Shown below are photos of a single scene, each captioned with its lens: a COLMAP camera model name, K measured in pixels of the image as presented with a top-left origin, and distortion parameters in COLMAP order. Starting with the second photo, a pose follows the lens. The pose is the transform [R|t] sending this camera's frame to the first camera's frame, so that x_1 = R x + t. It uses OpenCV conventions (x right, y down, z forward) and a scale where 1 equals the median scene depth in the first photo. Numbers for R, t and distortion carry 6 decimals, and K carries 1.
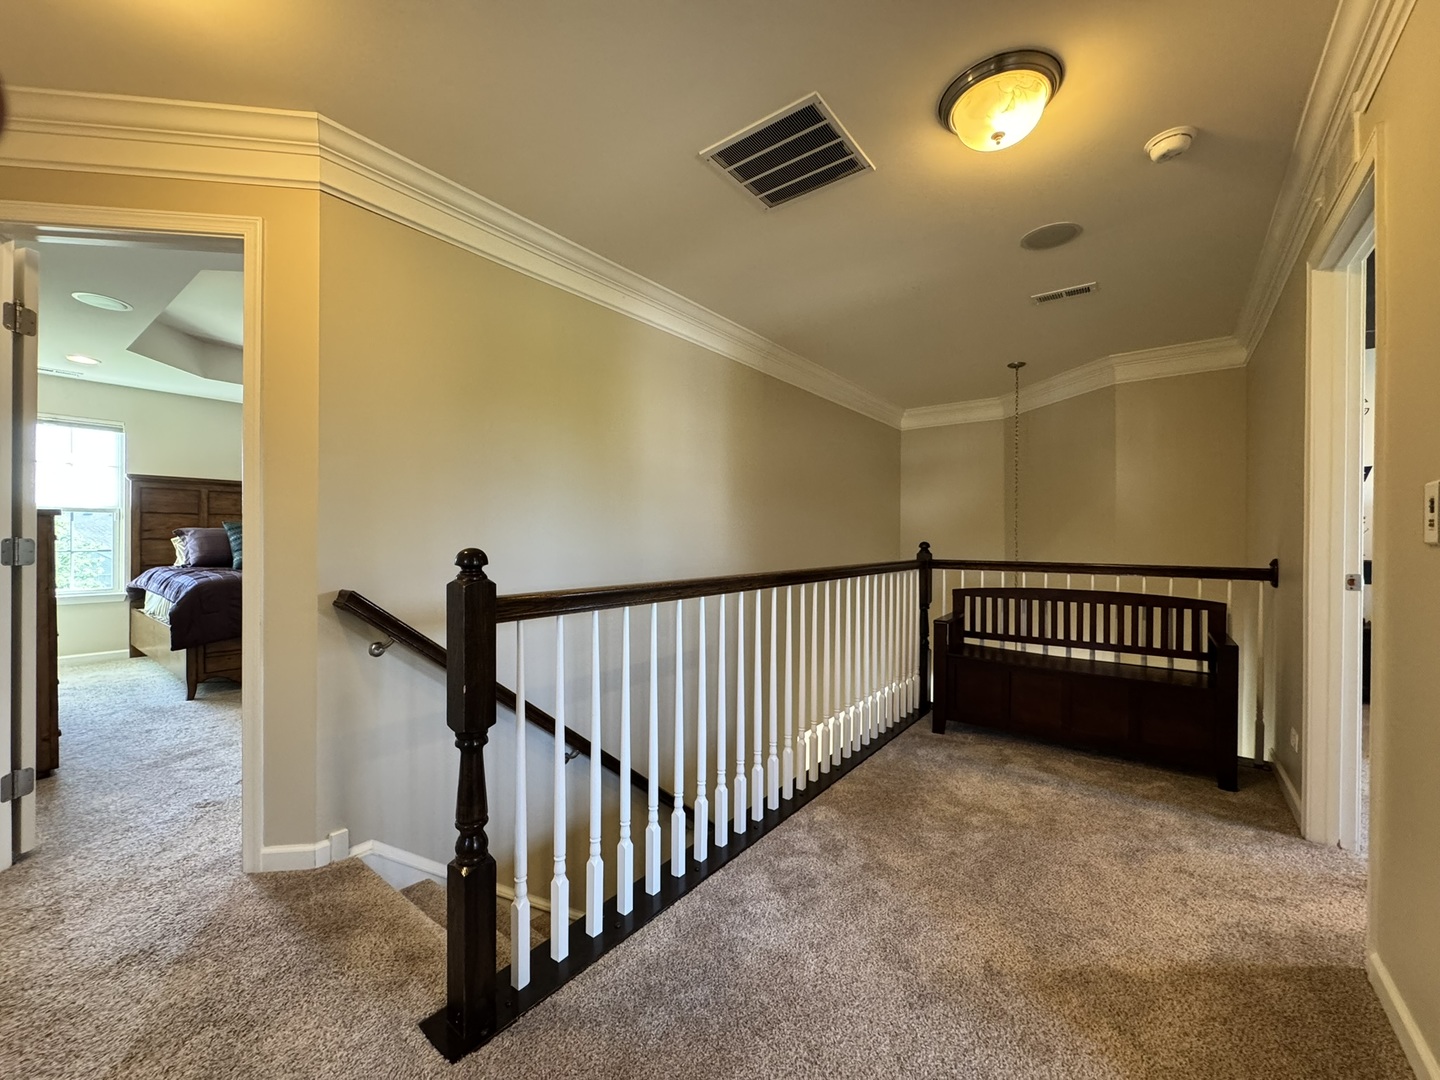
lens RADIAL K [[572.4, 0, 713.6], [0, 572.4, 539.1], [0, 0, 1]] dist [-0.004856, 0.000554]
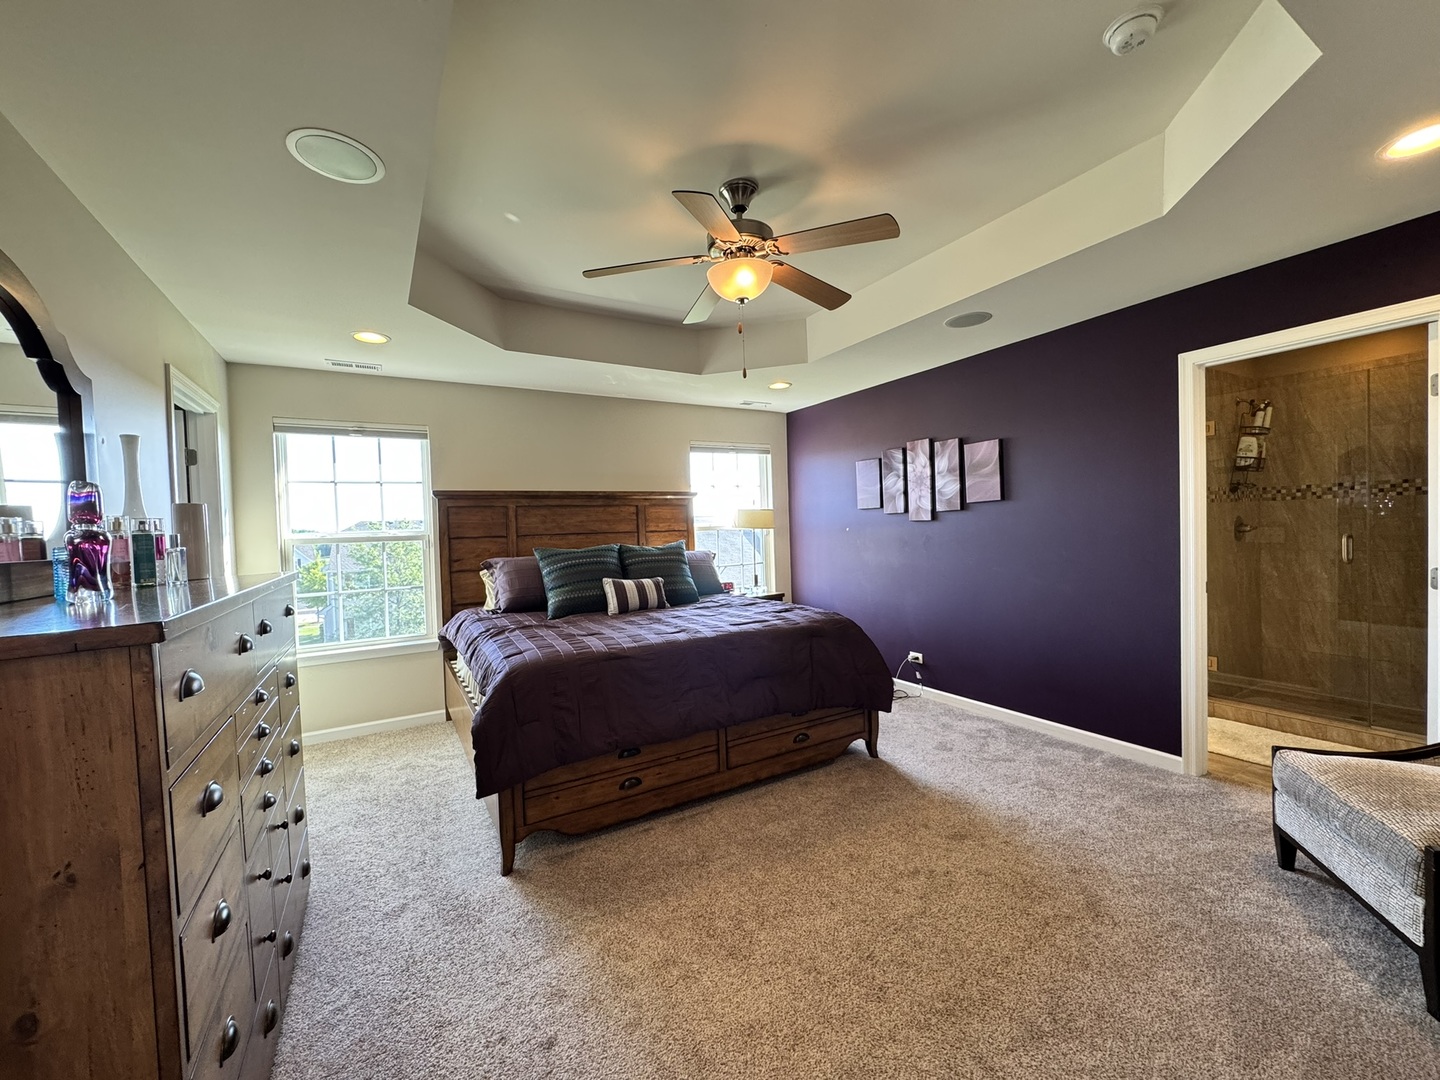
lens RADIAL K [[572.4, 0, 719.8], [0, 572.4, 536.6], [0, 0, 1]] dist [-0.004856, 0.000554]
pose [[0.926865, -0.029941, -0.374198, -0.370721], [0.037185, 0.999235, 0.012152, -0.046447], [0.373548, -0.025178, 0.927269, 0.416910]]
